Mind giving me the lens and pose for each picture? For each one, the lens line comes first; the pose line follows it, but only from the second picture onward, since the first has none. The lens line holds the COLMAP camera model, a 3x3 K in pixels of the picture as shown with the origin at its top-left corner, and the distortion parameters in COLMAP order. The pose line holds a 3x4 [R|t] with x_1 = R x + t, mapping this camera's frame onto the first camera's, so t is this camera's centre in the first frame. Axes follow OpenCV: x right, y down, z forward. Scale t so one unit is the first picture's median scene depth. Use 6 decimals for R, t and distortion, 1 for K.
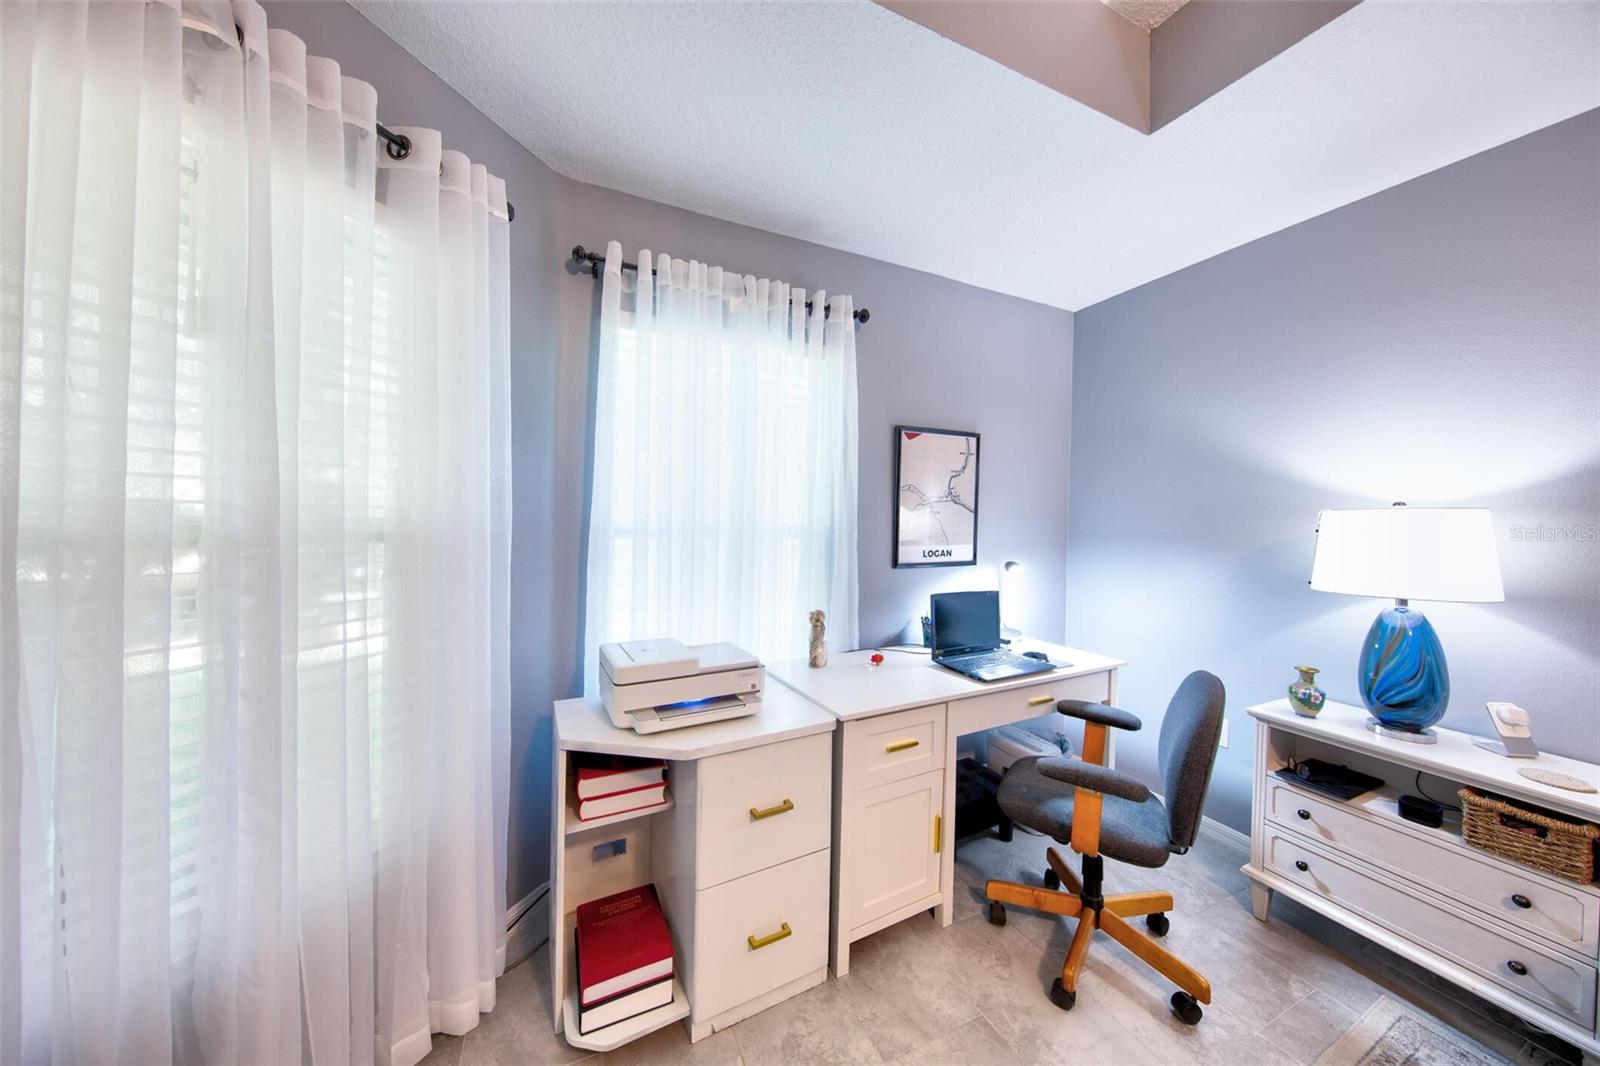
lens RADIAL K [[506.1, 0, 799.0], [0, 506.1, 521.6], [0, 0, 1]] dist [-0.002797, -0.001933]
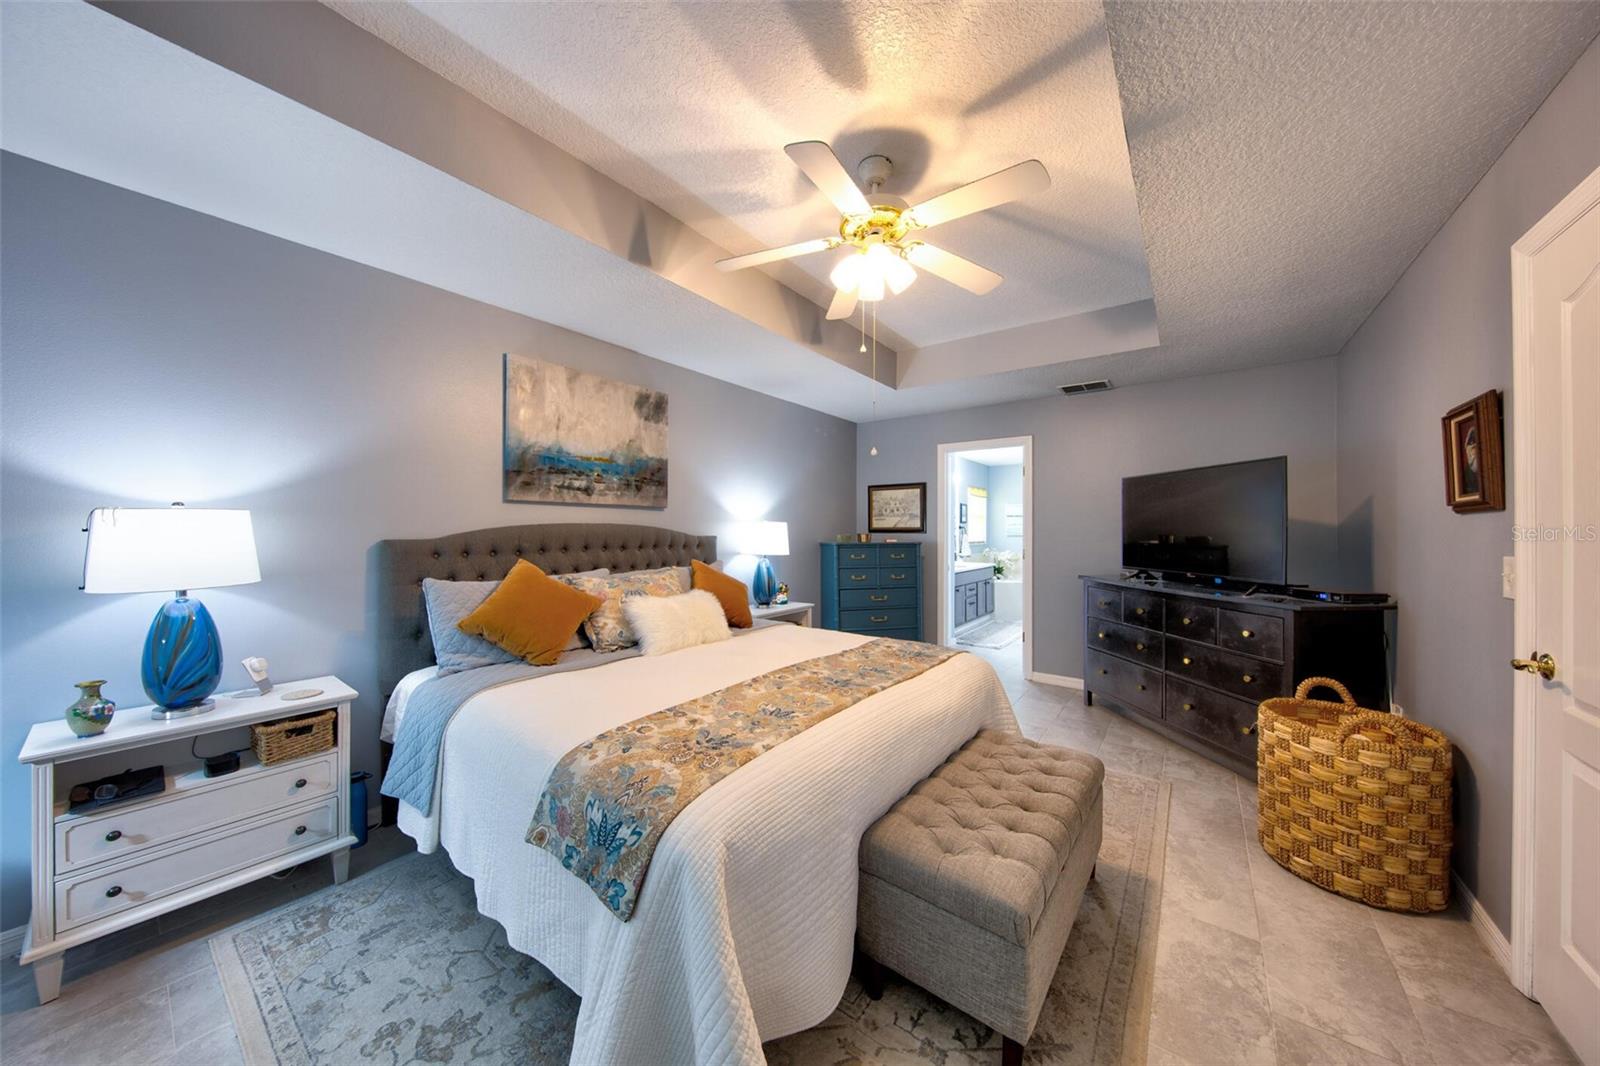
lens RADIAL K [[506.1, 0, 800.4], [0, 506.1, 528.0], [0, 0, 1]] dist [-0.002797, -0.001933]
pose [[-0.484205, -0.015968, 0.874809, -0.410355], [-0.011254, 0.999864, 0.012021, -0.010667], [-0.874882, -0.004024, -0.484319, 0.344348]]
